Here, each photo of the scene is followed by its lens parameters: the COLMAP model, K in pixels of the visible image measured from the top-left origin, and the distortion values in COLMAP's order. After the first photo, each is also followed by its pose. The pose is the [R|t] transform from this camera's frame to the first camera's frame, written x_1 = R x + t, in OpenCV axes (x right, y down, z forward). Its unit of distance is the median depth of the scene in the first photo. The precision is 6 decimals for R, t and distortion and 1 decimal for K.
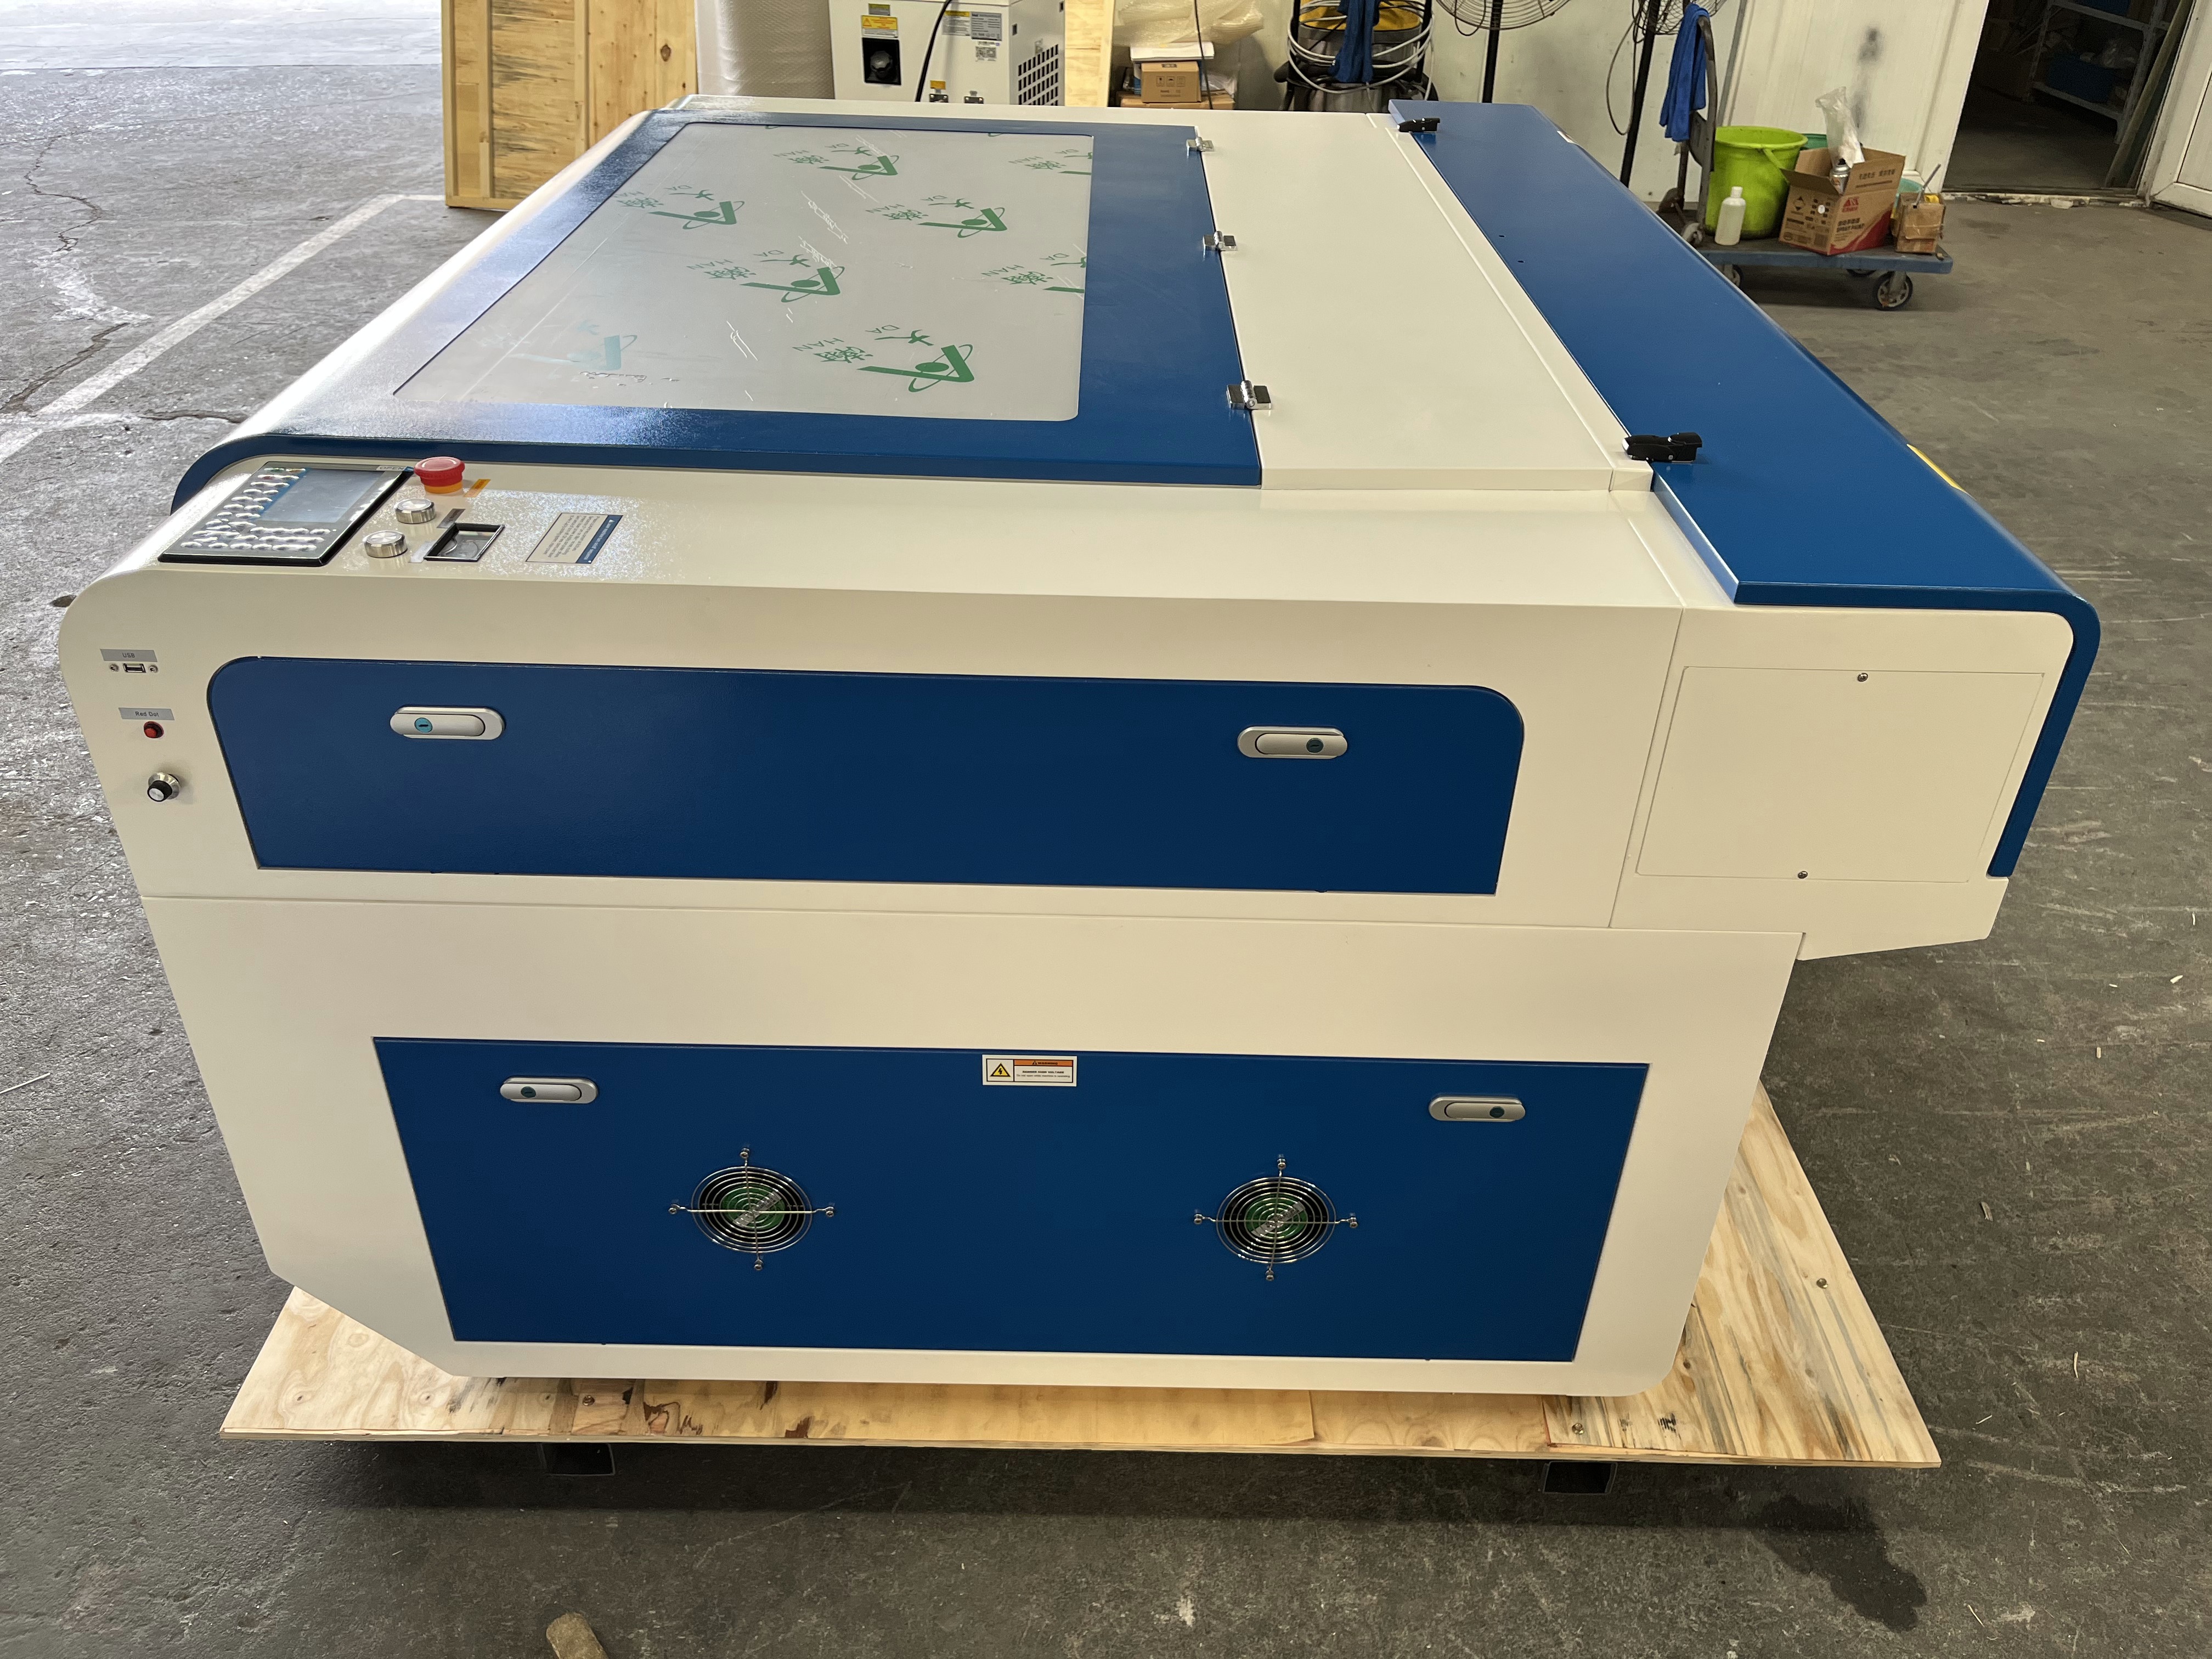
lens RADIAL K [[1693.9, 0, 1126.2], [0, 1693.9, 823.0], [0, 0, 1]] dist [0.027414, -0.023898]
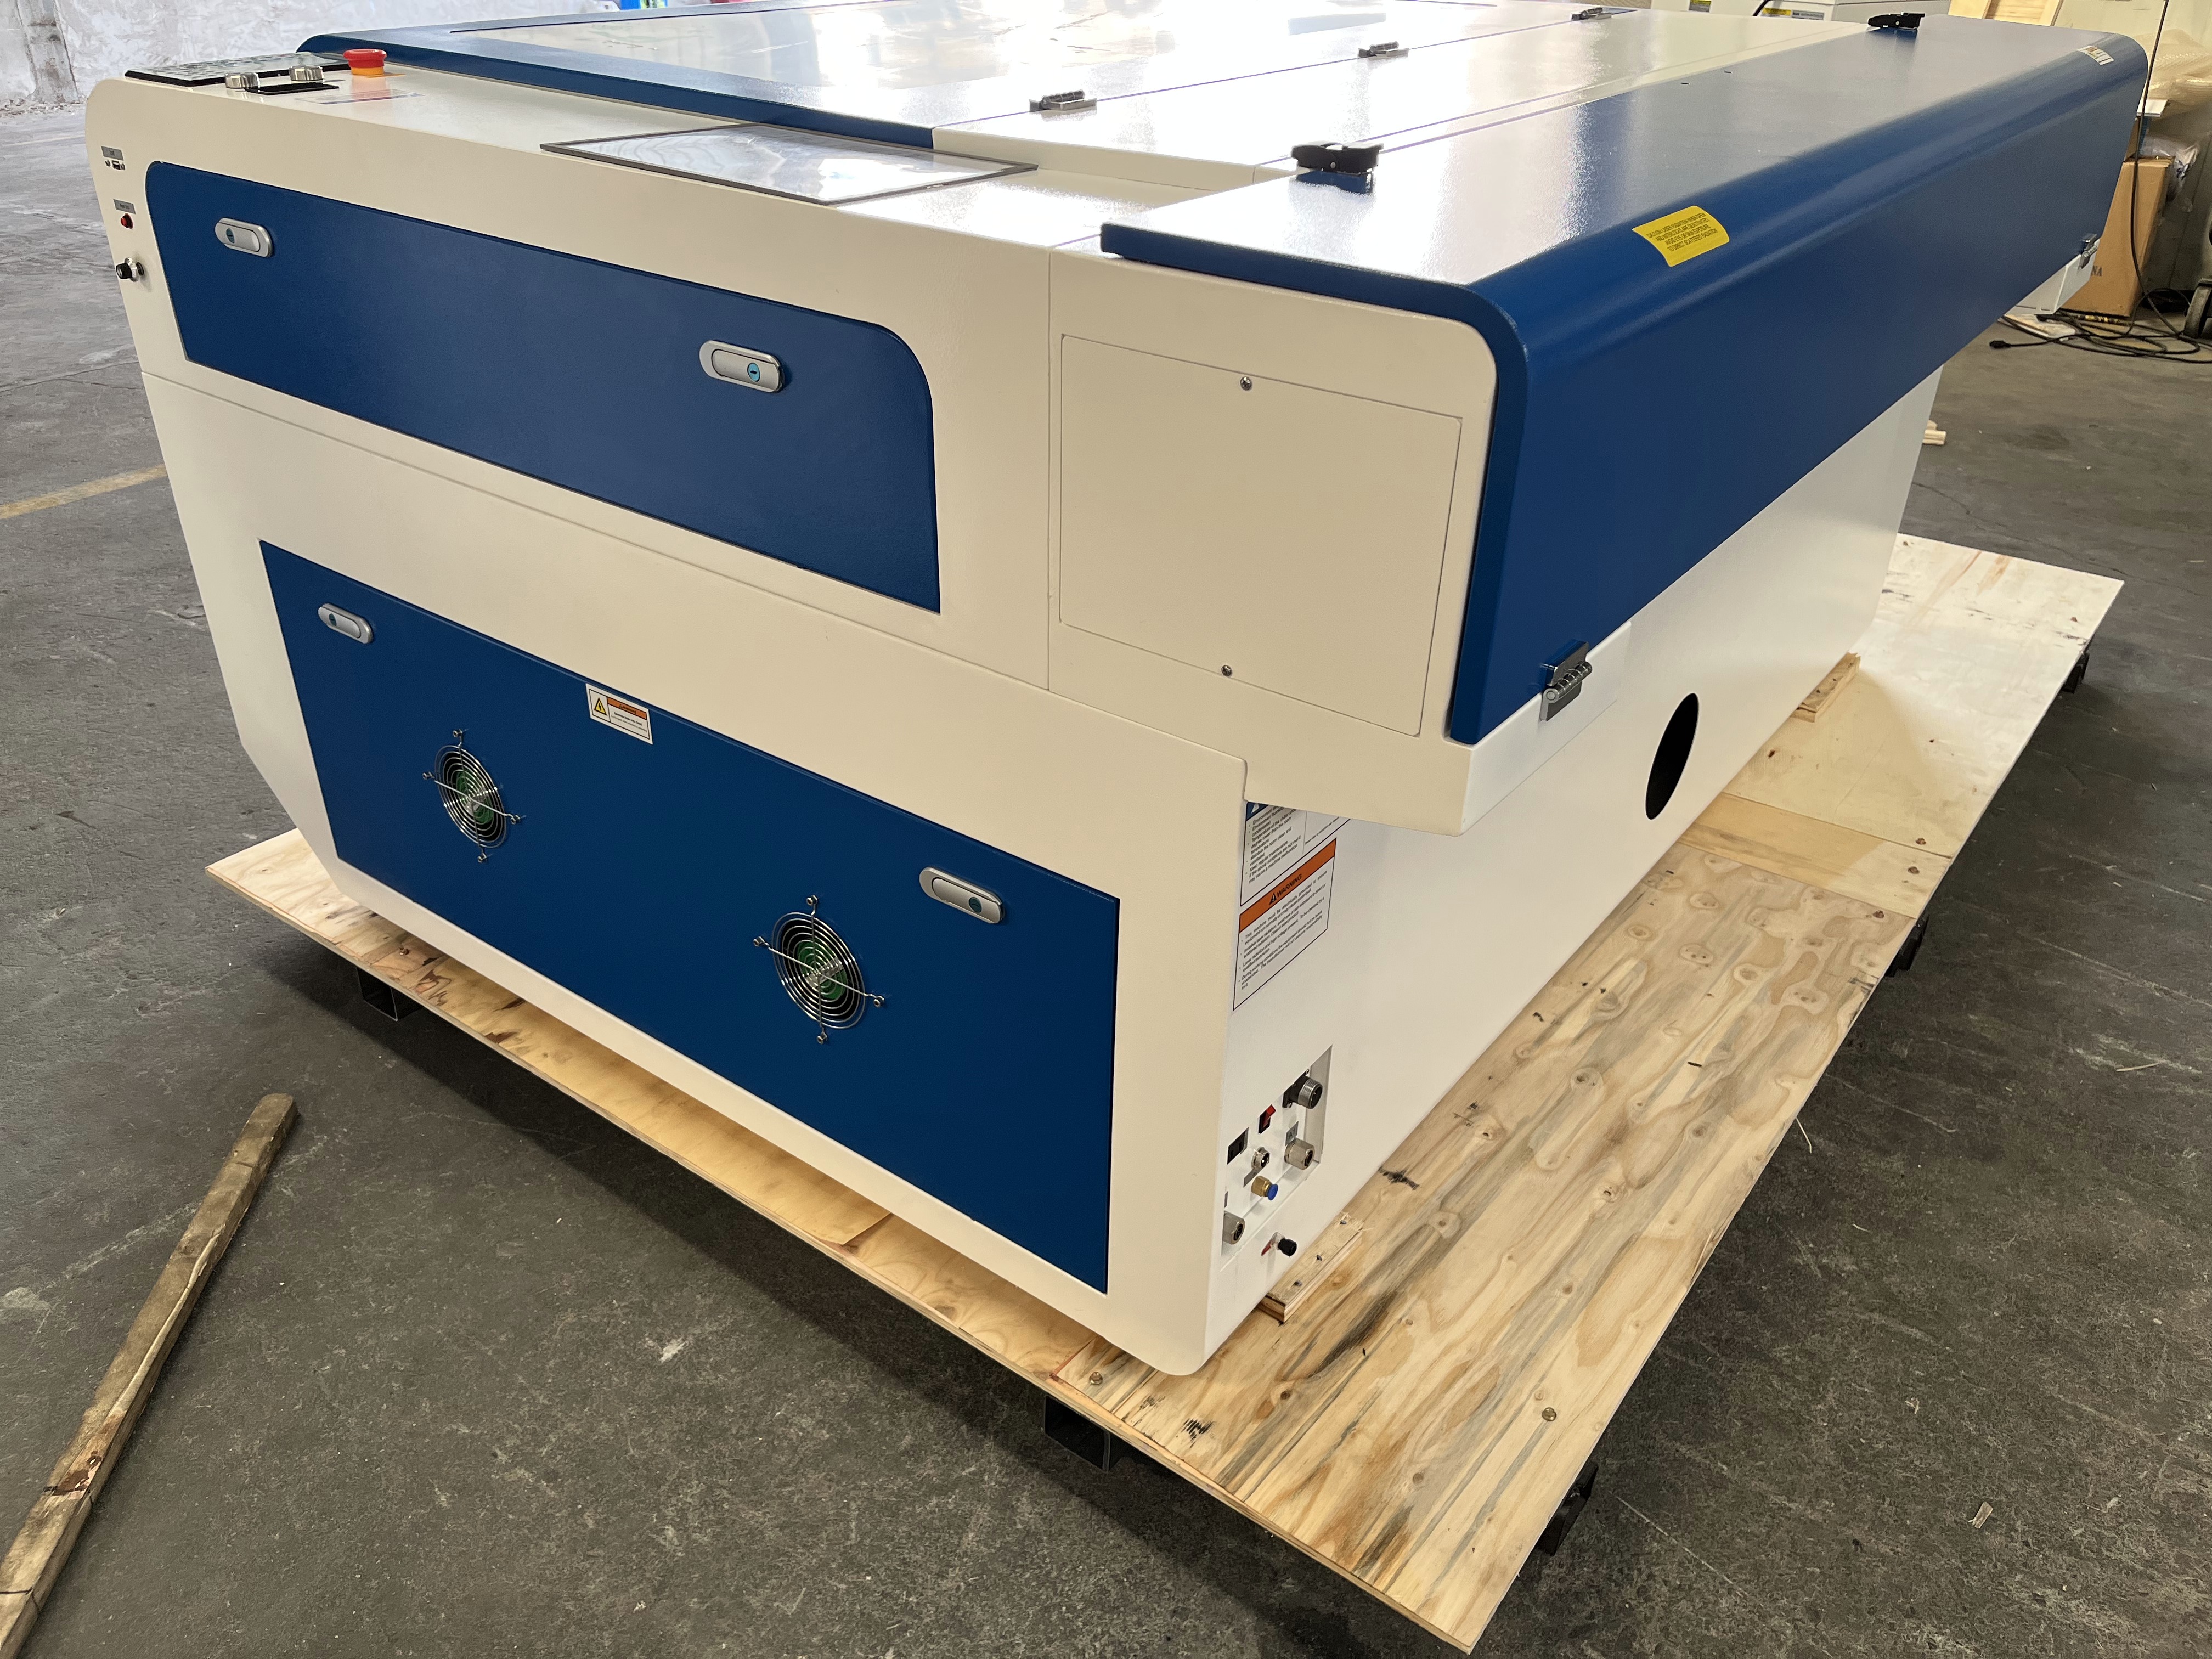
lens RADIAL K [[1693.9, 0, 1105.3], [0, 1693.9, 833.3], [0, 0, 1]] dist [0.027414, -0.023898]
pose [[0.802575, 0.295051, -0.518476, 0.619459], [-0.322090, 0.945876, 0.039694, 0.070060], [0.502126, 0.135139, 0.854170, 0.258621]]
